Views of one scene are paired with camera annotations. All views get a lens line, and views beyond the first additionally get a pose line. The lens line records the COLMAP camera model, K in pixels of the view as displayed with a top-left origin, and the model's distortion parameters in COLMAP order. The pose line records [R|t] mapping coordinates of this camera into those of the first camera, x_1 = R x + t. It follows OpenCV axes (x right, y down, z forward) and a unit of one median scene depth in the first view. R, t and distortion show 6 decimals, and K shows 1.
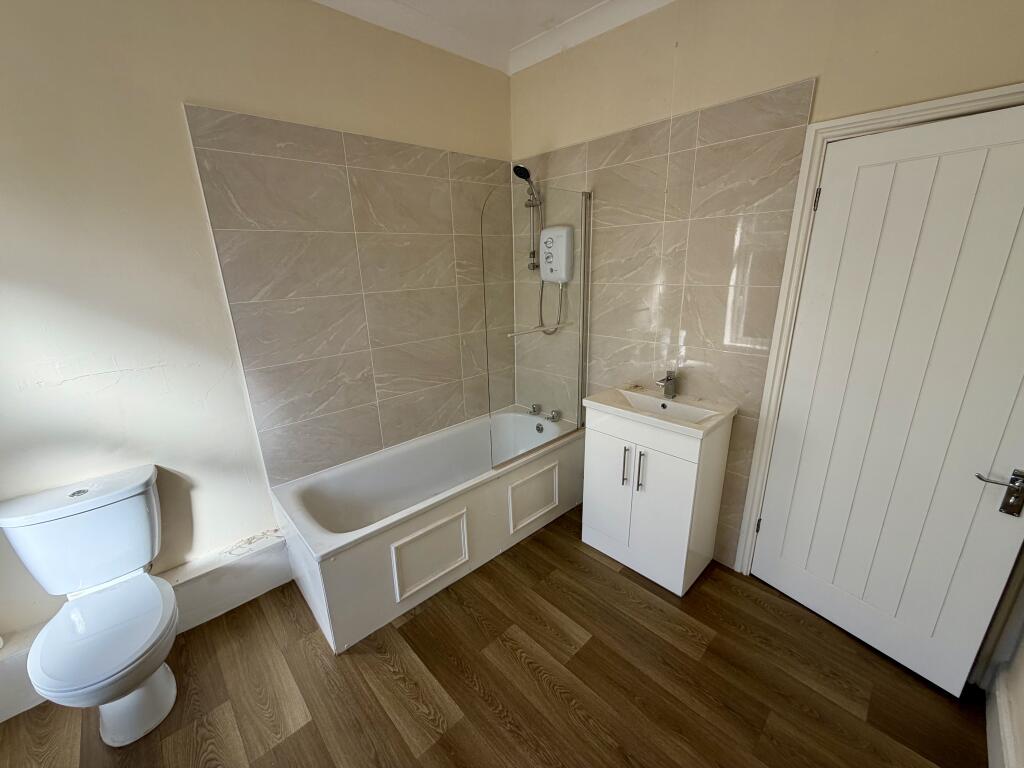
lens RADIAL K [[409.9, 0, 509.7], [0, 409.9, 383.4], [0, 0, 1]] dist [0.000457, 0.000267]
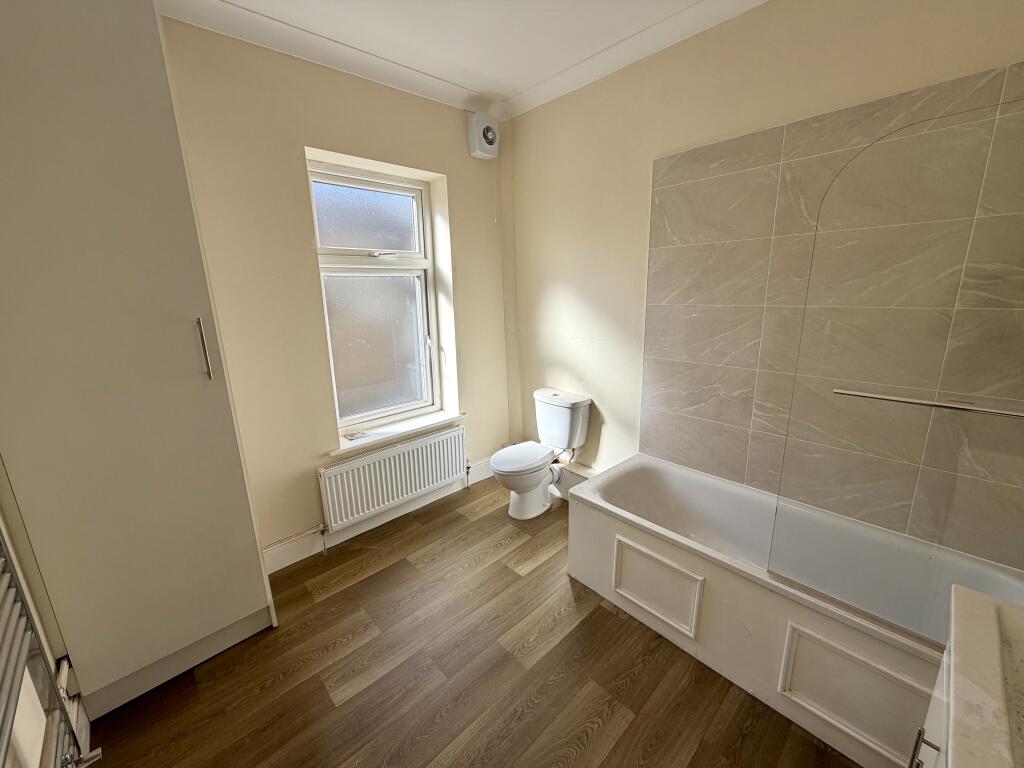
lens RADIAL K [[409.9, 0, 509.7], [0, 409.9, 383.4], [0, 0, 1]] dist [0.000457, 0.000267]
pose [[-0.005332, 0.258865, -0.965899, 0.602332], [-0.265891, 0.930775, 0.250919, -0.157464], [0.963988, 0.258161, 0.063867, 0.514595]]
